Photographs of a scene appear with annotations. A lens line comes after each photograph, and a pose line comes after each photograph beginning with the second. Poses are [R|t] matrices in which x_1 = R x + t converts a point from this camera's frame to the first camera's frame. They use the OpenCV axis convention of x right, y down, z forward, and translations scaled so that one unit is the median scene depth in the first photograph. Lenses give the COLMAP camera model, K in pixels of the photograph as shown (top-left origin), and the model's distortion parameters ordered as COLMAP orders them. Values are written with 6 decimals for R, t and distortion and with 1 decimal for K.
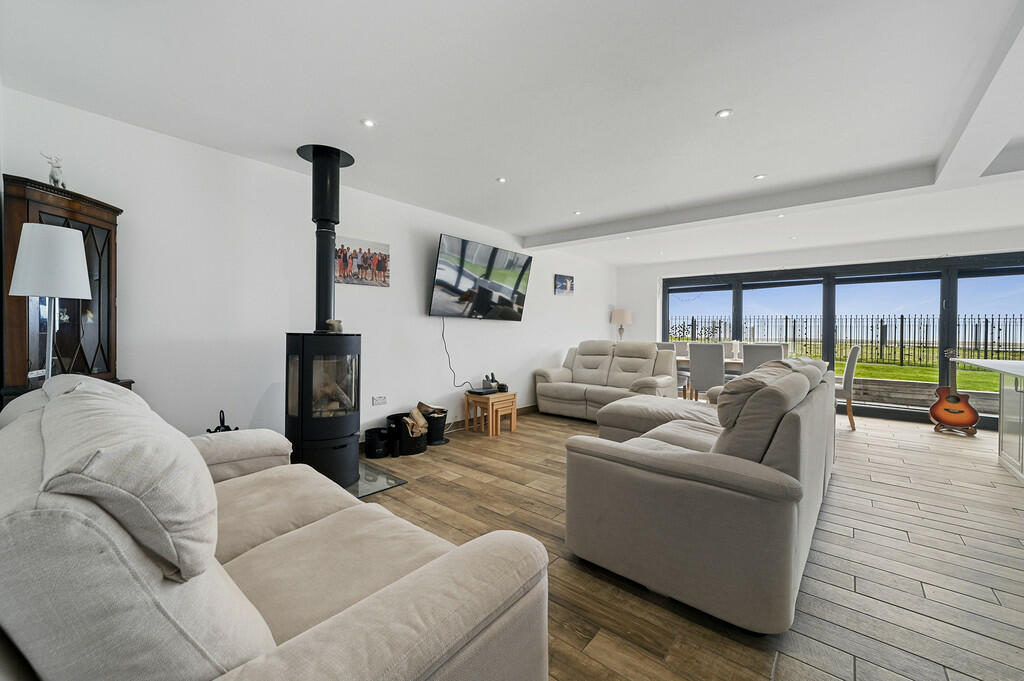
lens RADIAL K [[416.1, 0, 512.0], [0, 416.1, 340.5], [0, 0, 1]] dist [0.001372, 0.000483]
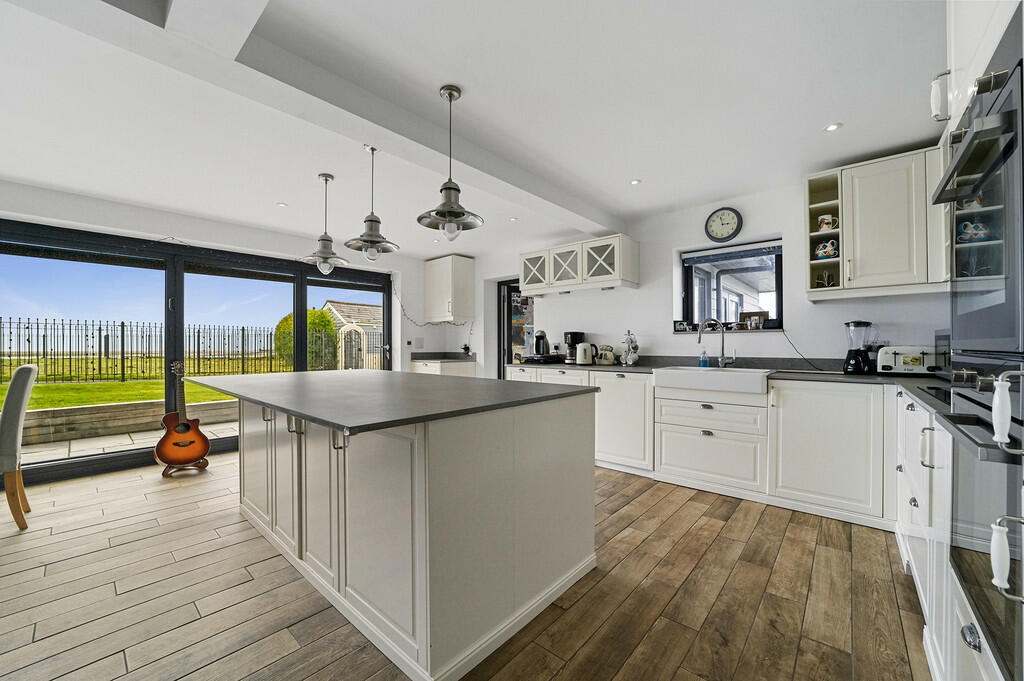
lens RADIAL K [[416.1, 0, 512.0], [0, 416.1, 340.5], [0, 0, 1]] dist [0.001372, 0.000483]
pose [[0.071604, -0.001081, 0.997433, 0.194622], [0.023396, 0.999726, -0.000596, -0.005620], [-0.997159, 0.023379, 0.071609, 0.195573]]
